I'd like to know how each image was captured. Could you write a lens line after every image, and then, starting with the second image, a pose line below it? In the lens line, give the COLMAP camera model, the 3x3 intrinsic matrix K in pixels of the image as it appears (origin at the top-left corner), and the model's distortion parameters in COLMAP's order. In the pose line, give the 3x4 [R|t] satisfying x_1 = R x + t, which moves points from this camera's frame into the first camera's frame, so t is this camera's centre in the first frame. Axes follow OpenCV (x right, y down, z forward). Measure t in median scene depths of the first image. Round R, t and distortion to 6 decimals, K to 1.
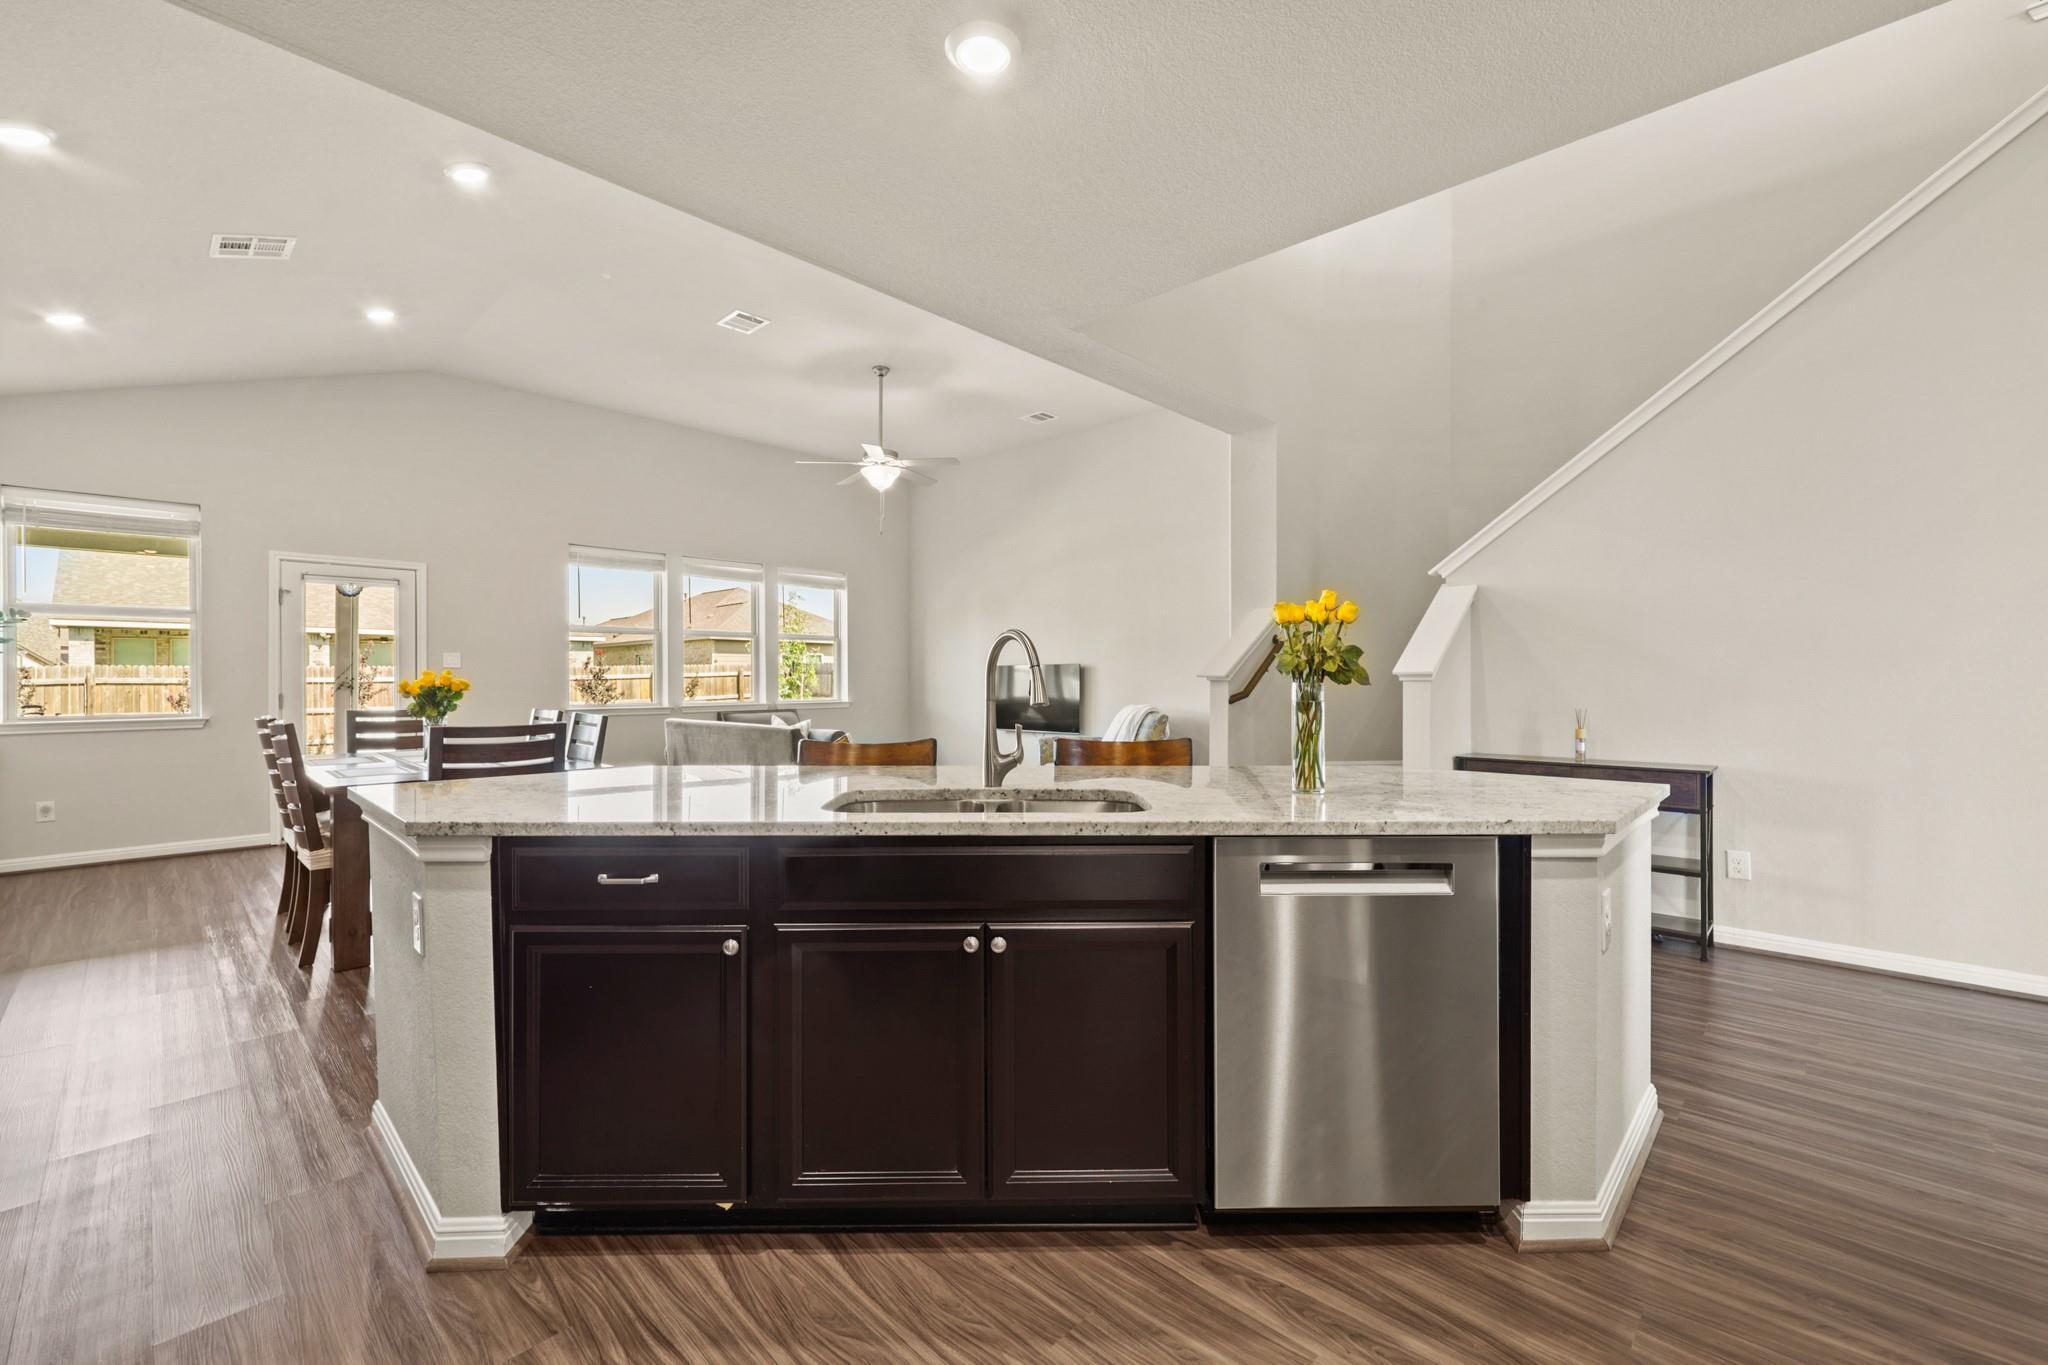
lens RADIAL K [[840.4, 0, 1018.2], [0, 840.4, 677.5], [0, 0, 1]] dist [-0.001909, 0.002184]
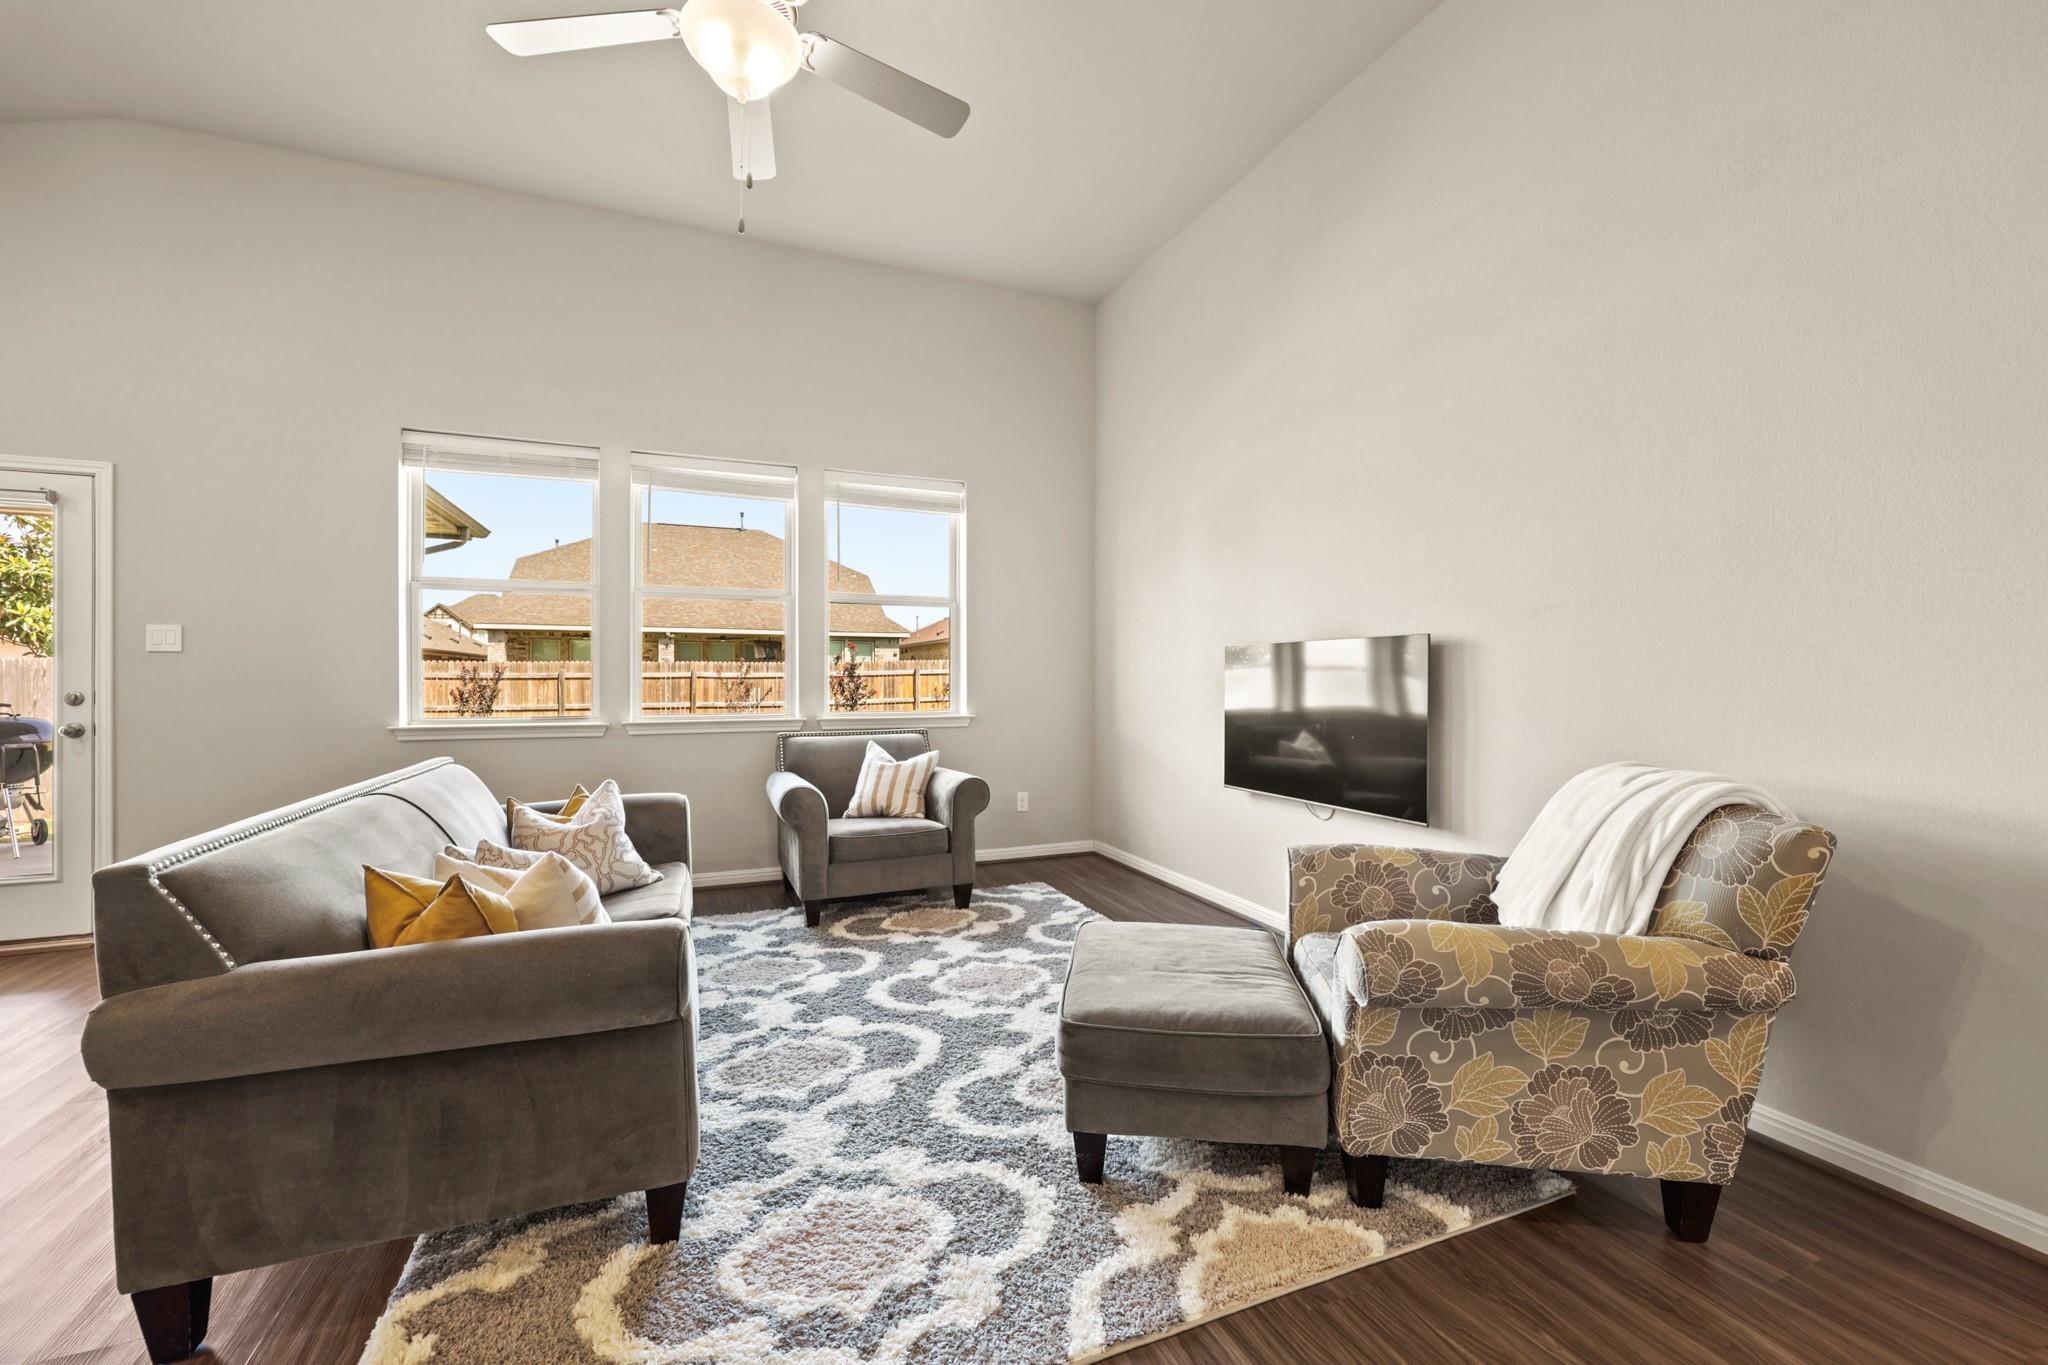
lens RADIAL K [[840.4, 0, 1018.3], [0, 840.4, 680.8], [0, 0, 1]] dist [-0.001909, 0.002184]
pose [[0.916894, 0.006237, -0.399082, 0.030425], [-0.004115, 0.999972, 0.006173, 0.001516], [0.399109, -0.004018, 0.916895, 0.325717]]
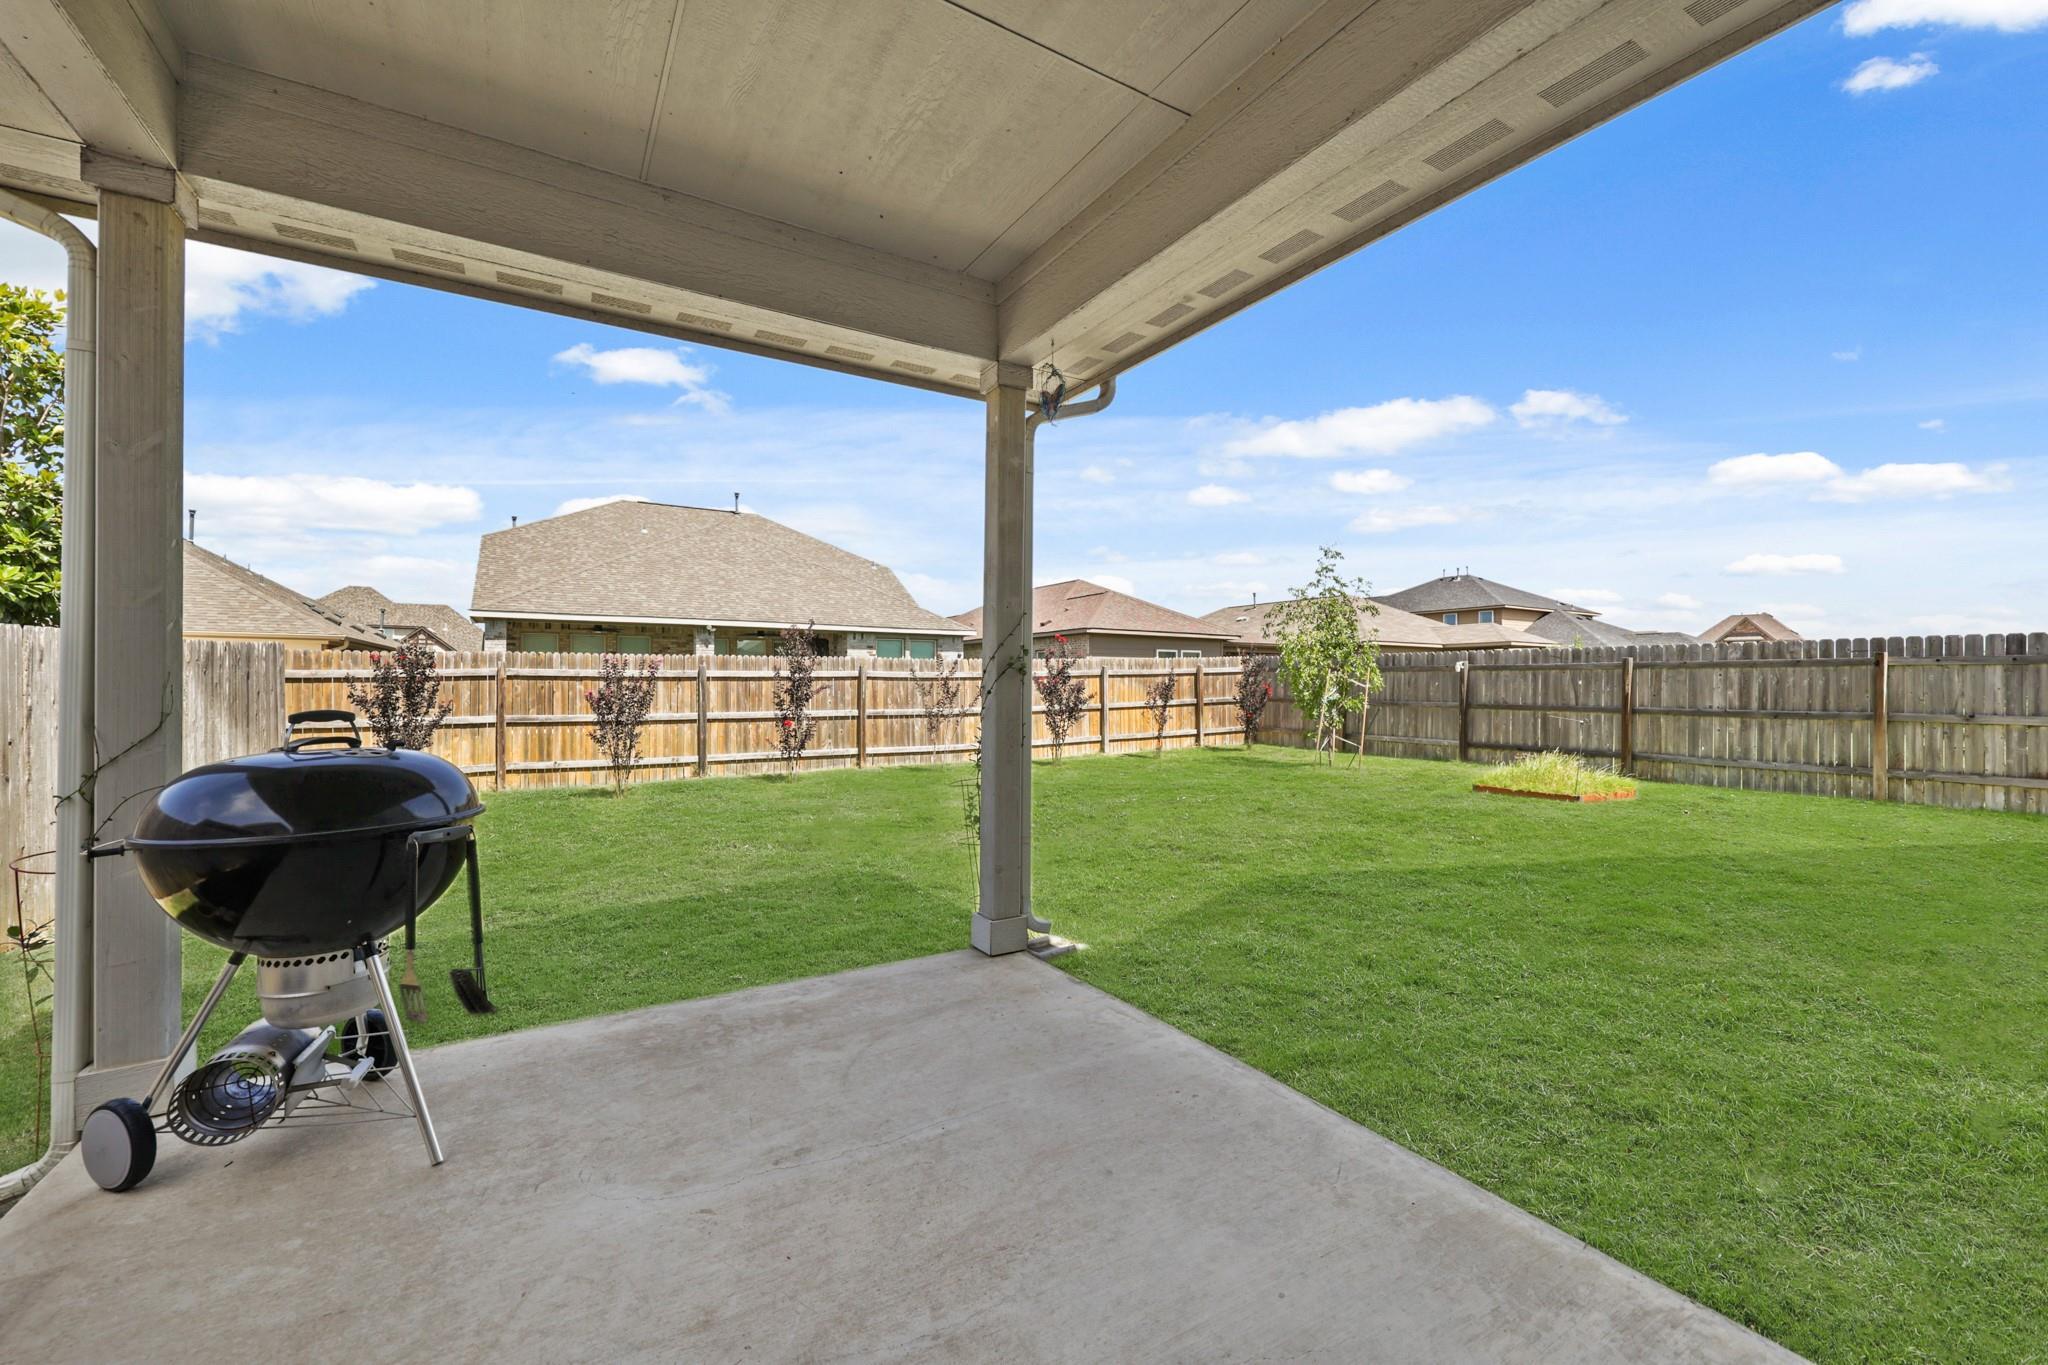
lens RADIAL K [[840.4, 0, 1047.0], [0, 840.4, 681.6], [0, 0, 1]] dist [-0.001909, 0.002184]
pose [[0.965985, 0.004759, -0.258553, -0.425842], [-0.005273, 0.999985, -0.001293, 0.010281], [0.258543, 0.002613, 0.965996, 0.390135]]
